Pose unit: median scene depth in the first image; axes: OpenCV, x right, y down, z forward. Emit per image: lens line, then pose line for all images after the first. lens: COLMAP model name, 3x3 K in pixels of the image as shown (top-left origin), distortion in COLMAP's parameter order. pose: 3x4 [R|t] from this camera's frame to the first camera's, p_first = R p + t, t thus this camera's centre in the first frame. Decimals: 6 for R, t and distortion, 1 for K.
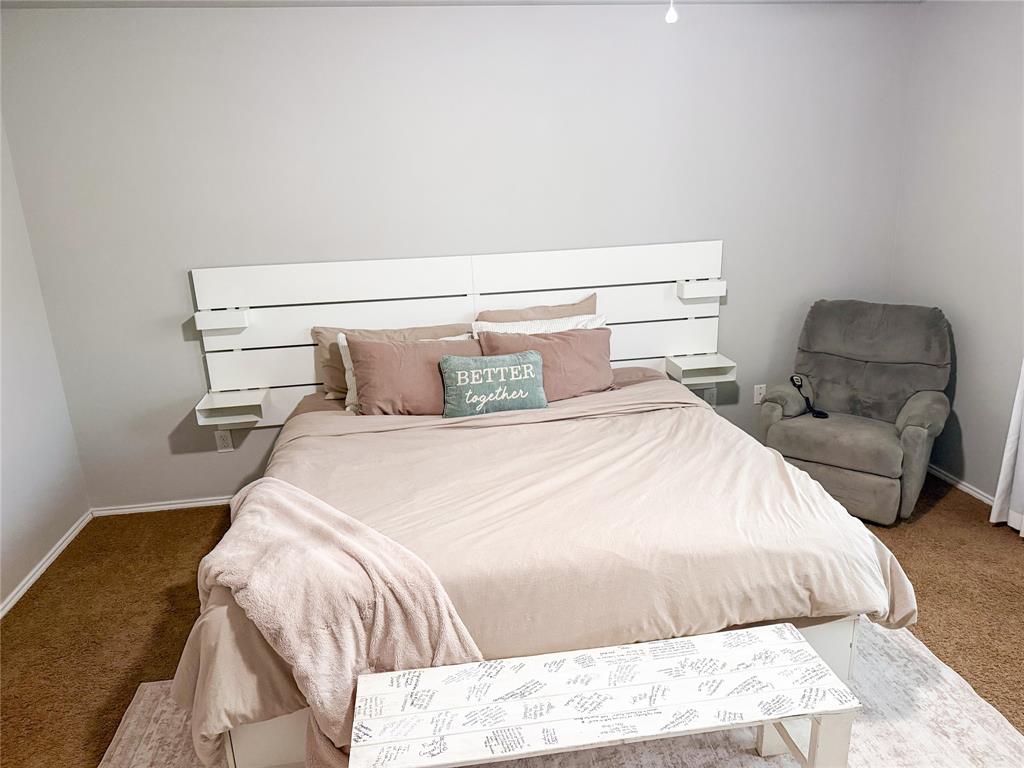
lens RADIAL K [[716.2, 0, 512.2], [0, 716.2, 382.2], [0, 0, 1]] dist [0.112120, -0.148091]
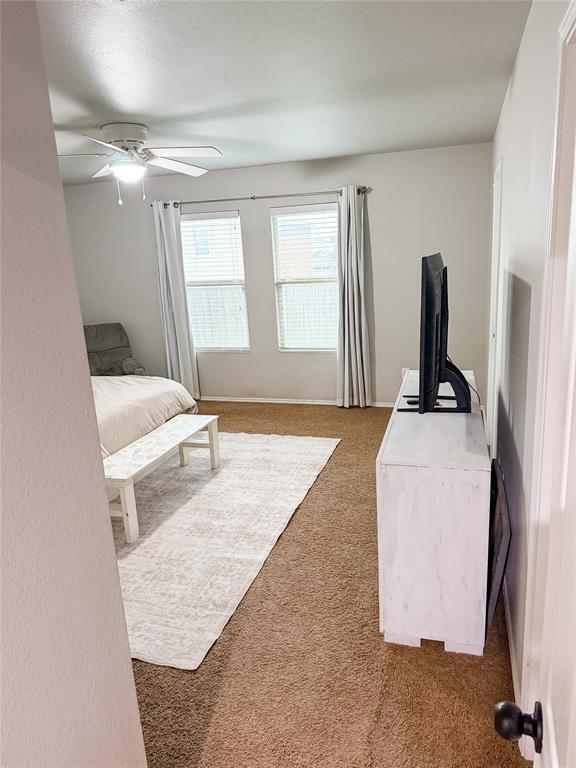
lens RADIAL K [[537.2, 0, 288.0], [0, 537.2, 384.0], [0, 0, 1]] dist [0.112120, -0.148091]
pose [[0.441199, -0.196754, 0.875575, -1.228767], [0.288519, 0.954969, 0.069212, 0.205516], [-0.849765, 0.222084, 0.478099, -0.351151]]
